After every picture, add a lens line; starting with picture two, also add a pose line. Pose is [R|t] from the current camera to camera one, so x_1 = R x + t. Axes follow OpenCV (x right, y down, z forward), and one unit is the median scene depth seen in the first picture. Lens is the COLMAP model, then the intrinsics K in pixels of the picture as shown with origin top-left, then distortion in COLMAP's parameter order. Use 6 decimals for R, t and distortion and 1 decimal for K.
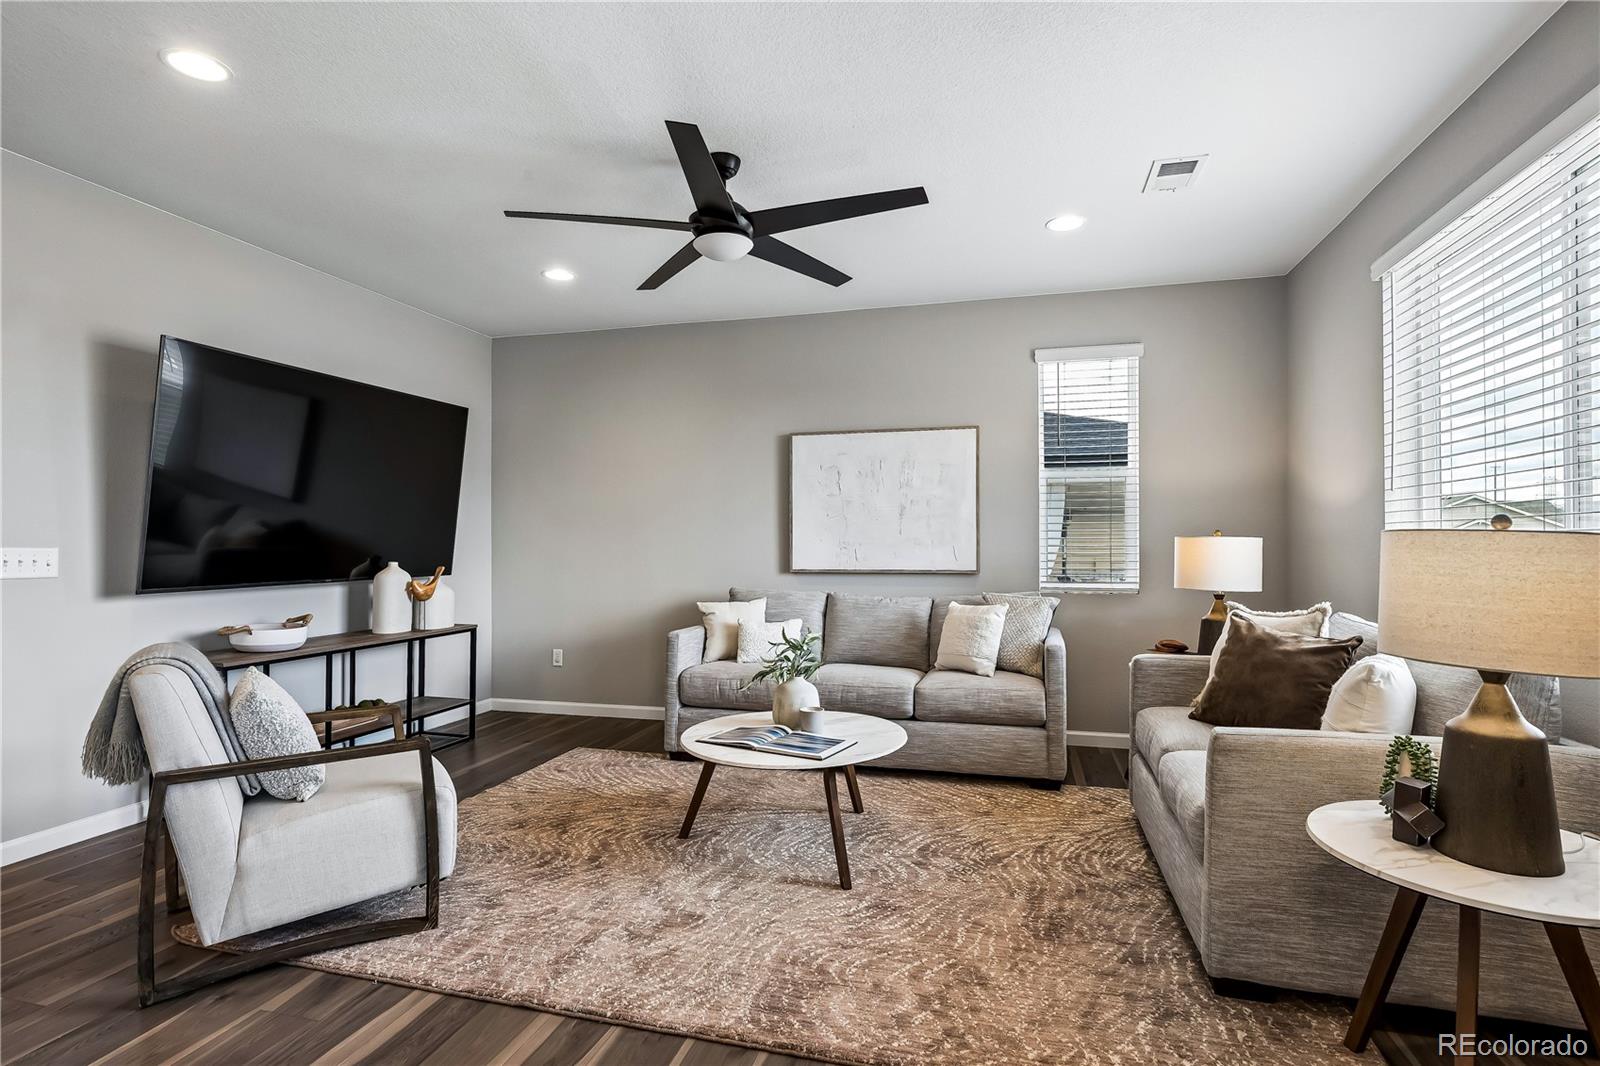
lens RADIAL K [[794.3, 0, 802.7], [0, 794.3, 529.5], [0, 0, 1]] dist [-0.000944, -0.000377]
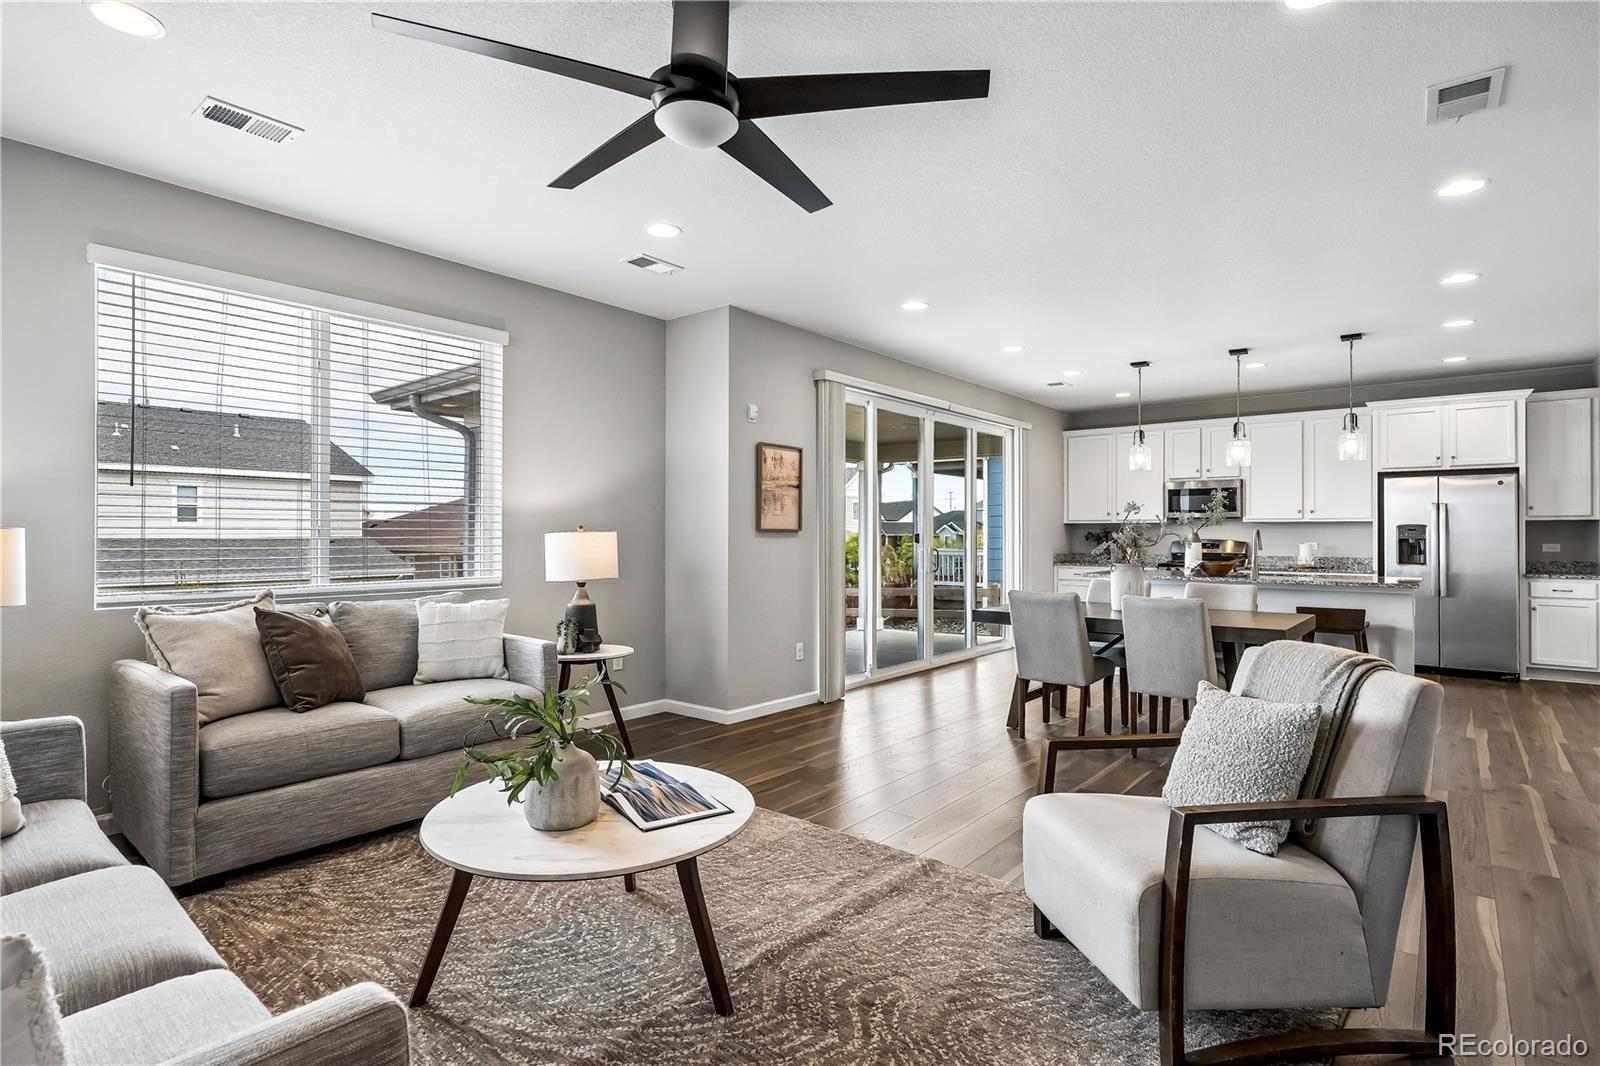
lens RADIAL K [[794.3, 0, 799.8], [0, 794.3, 525.1], [0, 0, 1]] dist [-0.000944, -0.000377]
pose [[-0.910584, 0.005592, 0.413287, -0.362036], [-0.006682, 0.999579, -0.028246, 0.019725], [-0.413271, -0.028482, -0.910163, 1.223683]]
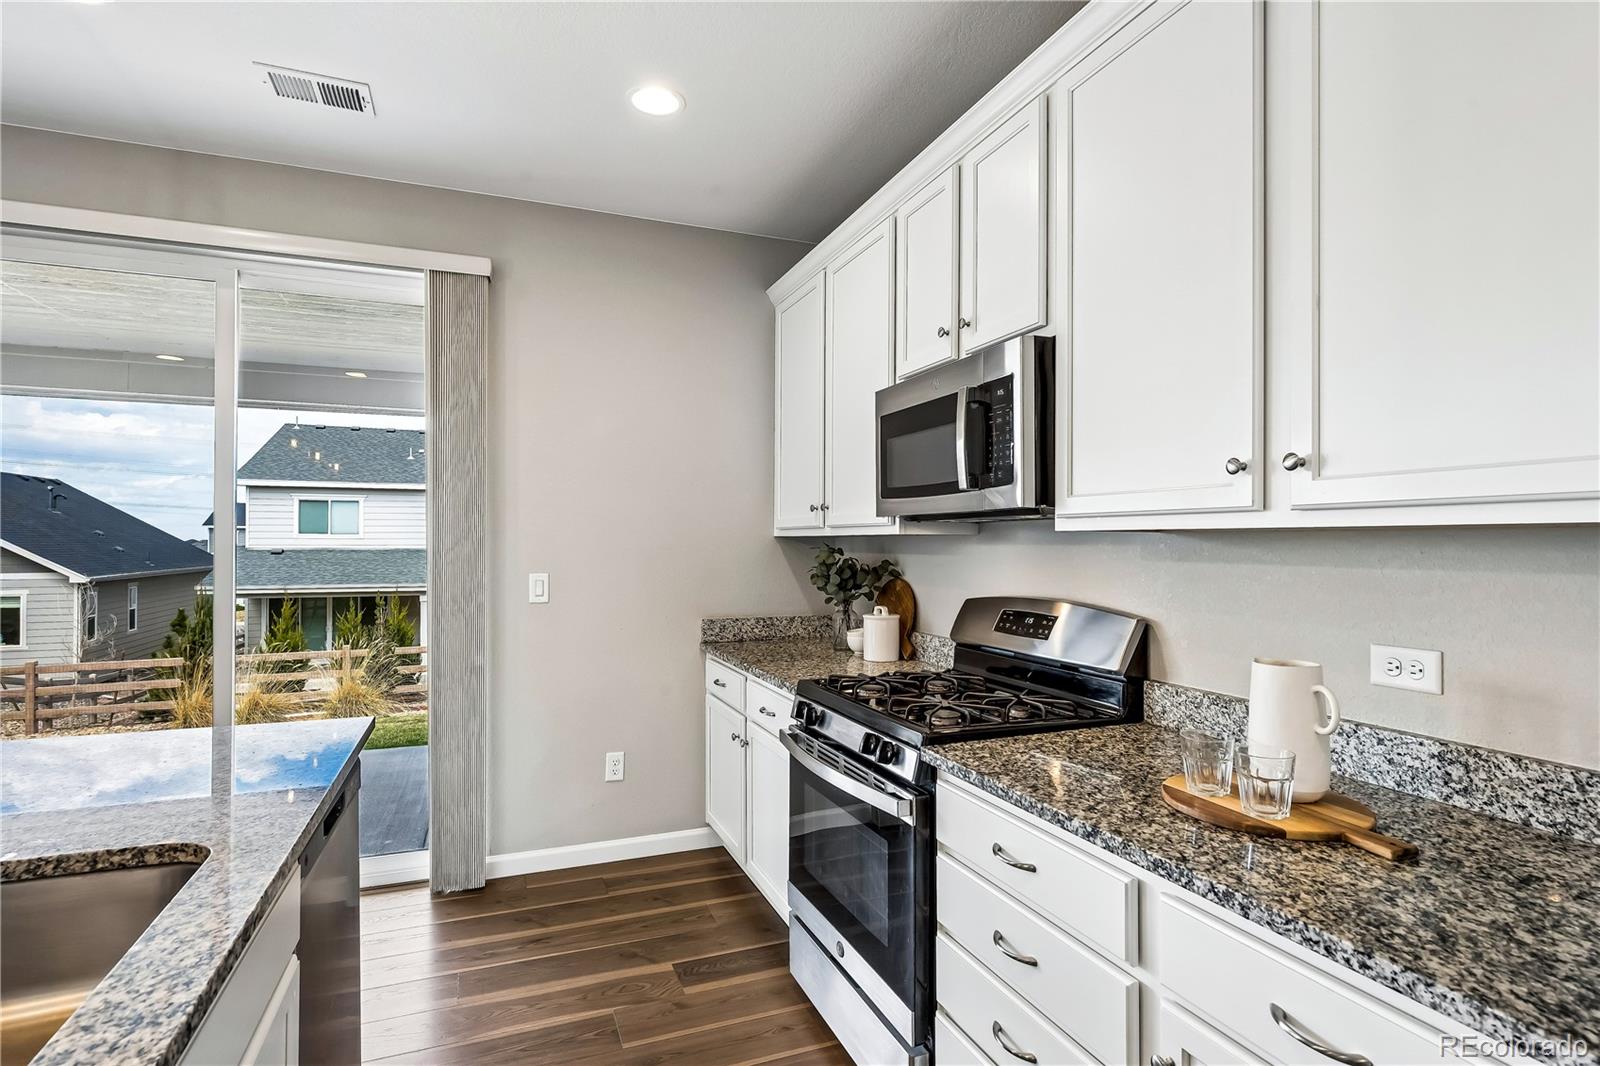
lens RADIAL K [[809.0, 0, 803.5], [0, 809.0, 537.9], [0, 0, 1]] dist [-0.002114, 0.000037]
pose [[-0.590559, 0.004603, 0.806981, -0.836987], [-0.015267, 0.999741, -0.016875, -0.039452], [-0.806850, -0.022286, -0.590336, -0.714351]]
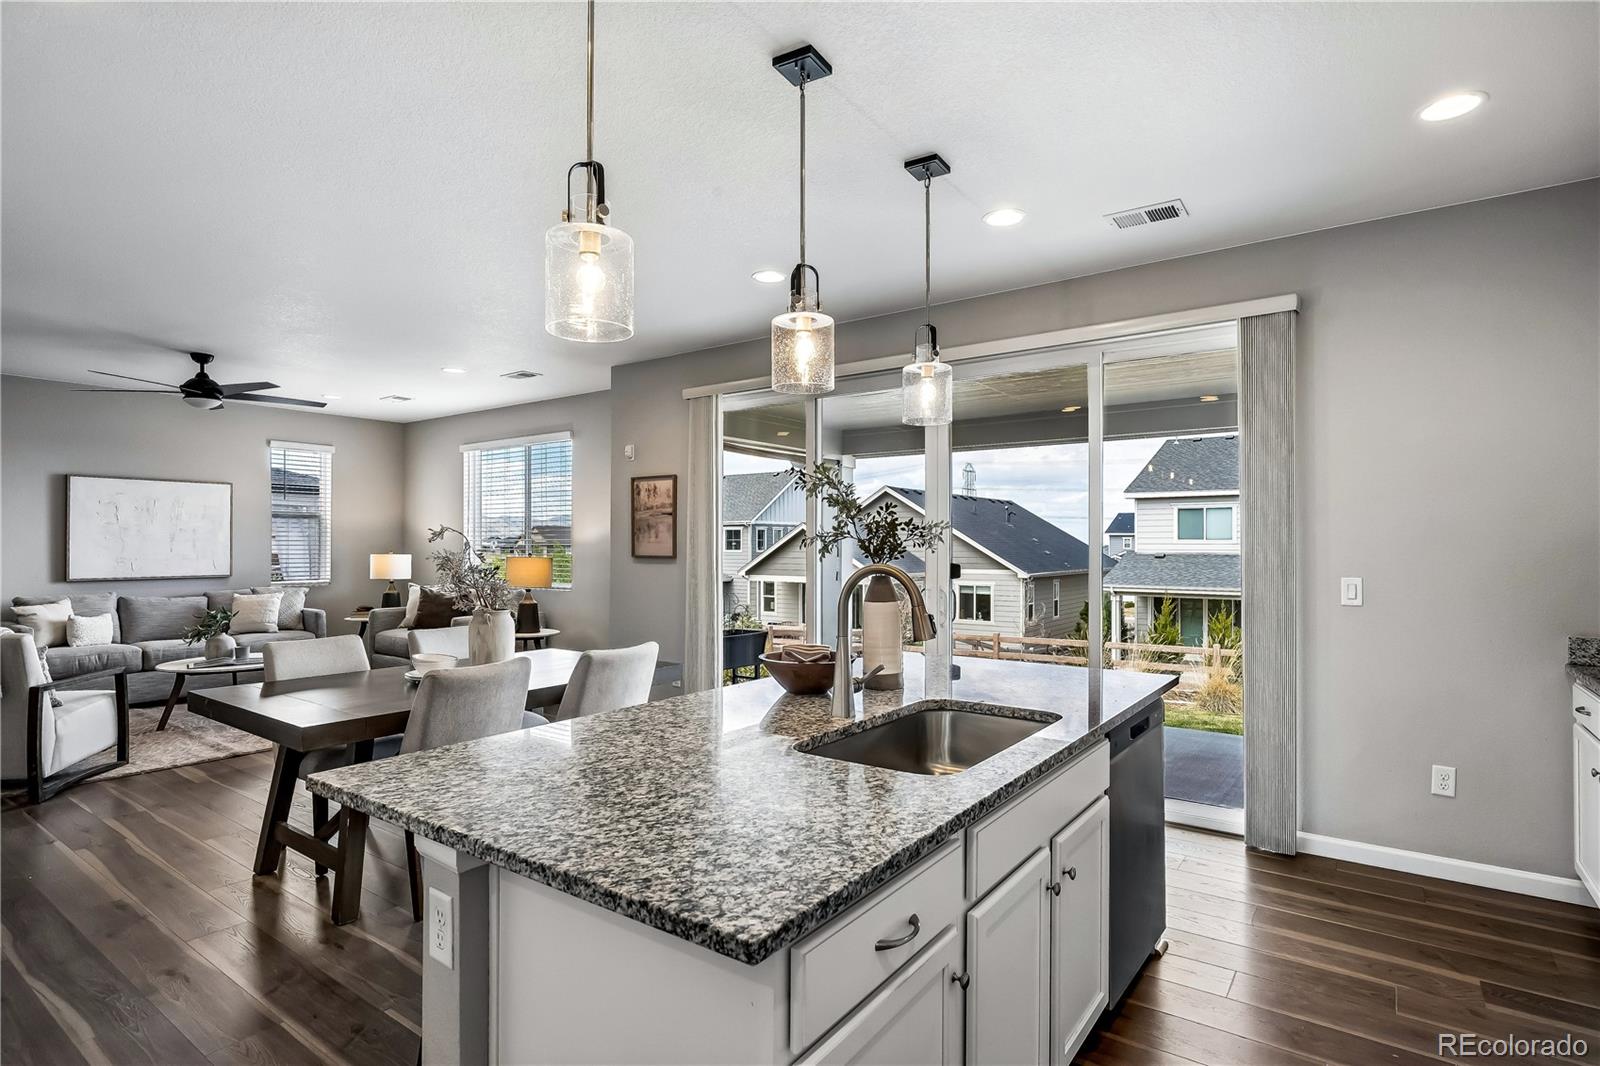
lens RADIAL K [[809.0, 0, 802.2], [0, 809.0, 539.7], [0, 0, 1]] dist [-0.002114, 0.000037]
pose [[0.359168, 0.008849, 0.933231, -1.023877], [-0.018097, 0.999833, -0.002516, -0.040872], [-0.933098, -0.015986, 0.359268, -0.744532]]
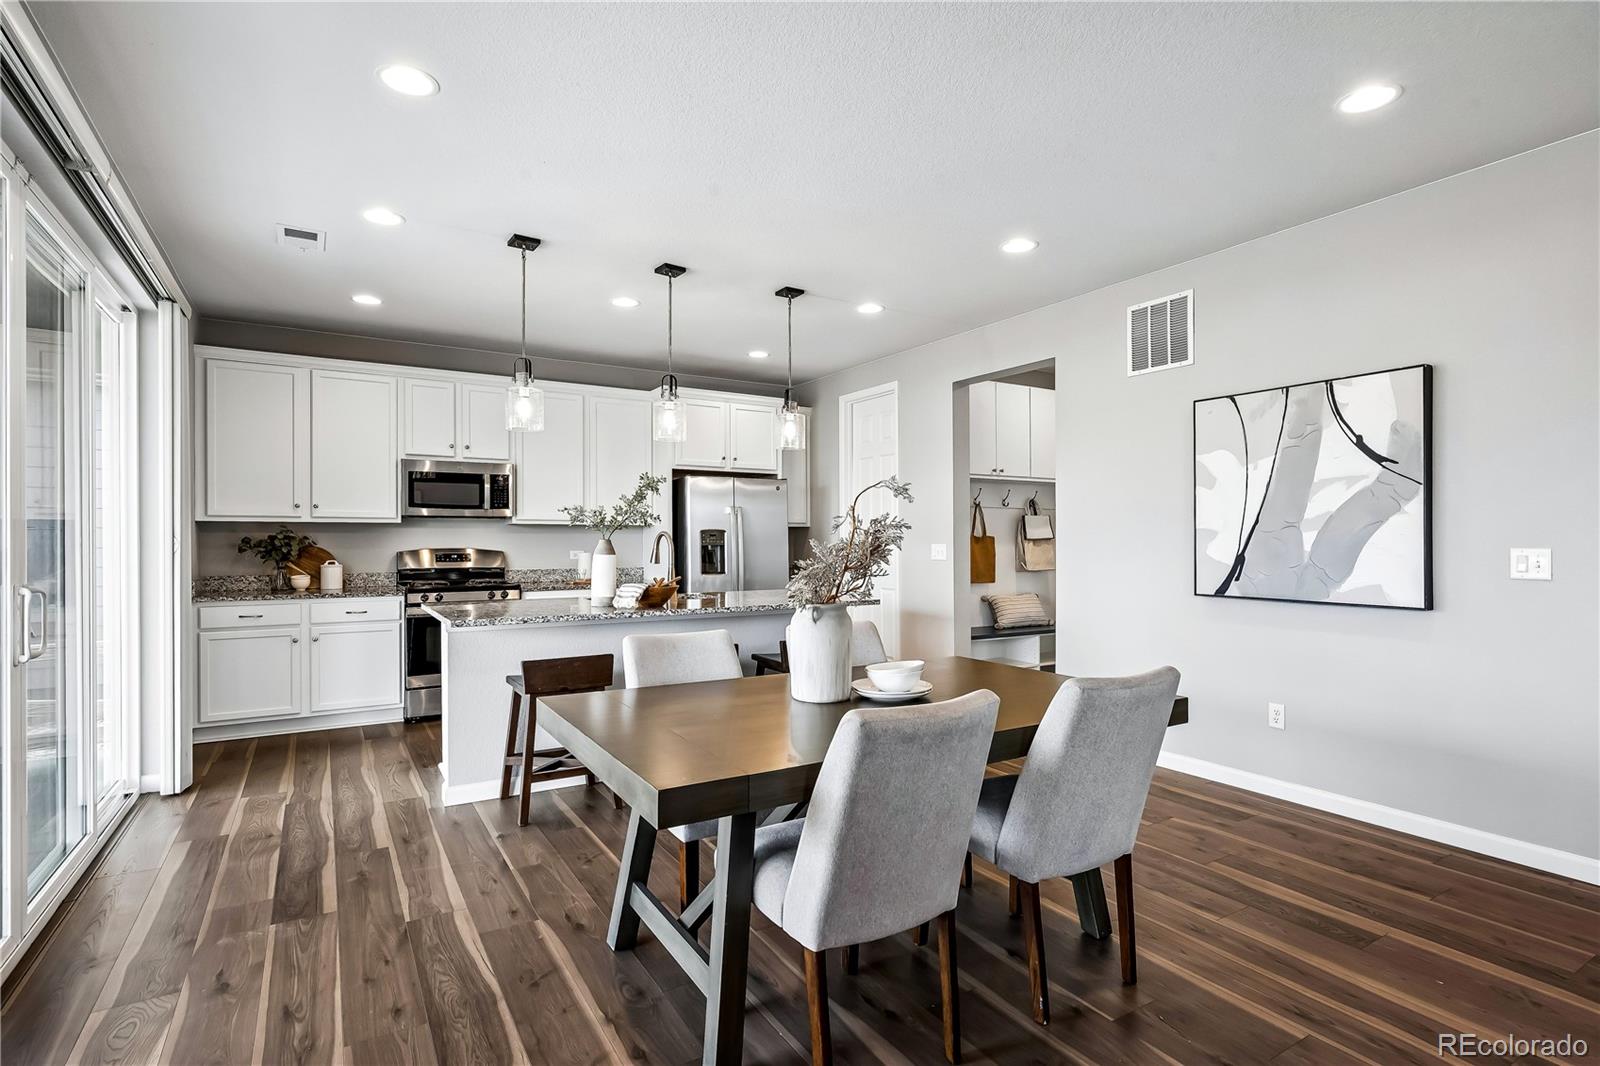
lens RADIAL K [[794.3, 0, 814.8], [0, 794.3, 544.0], [0, 0, 1]] dist [-0.000944, -0.000377]
pose [[-0.683489, 0.007725, -0.729920, 0.132627], [0.014206, 0.999895, -0.002720, -0.003616], [0.729822, -0.012228, -0.683528, 0.311837]]
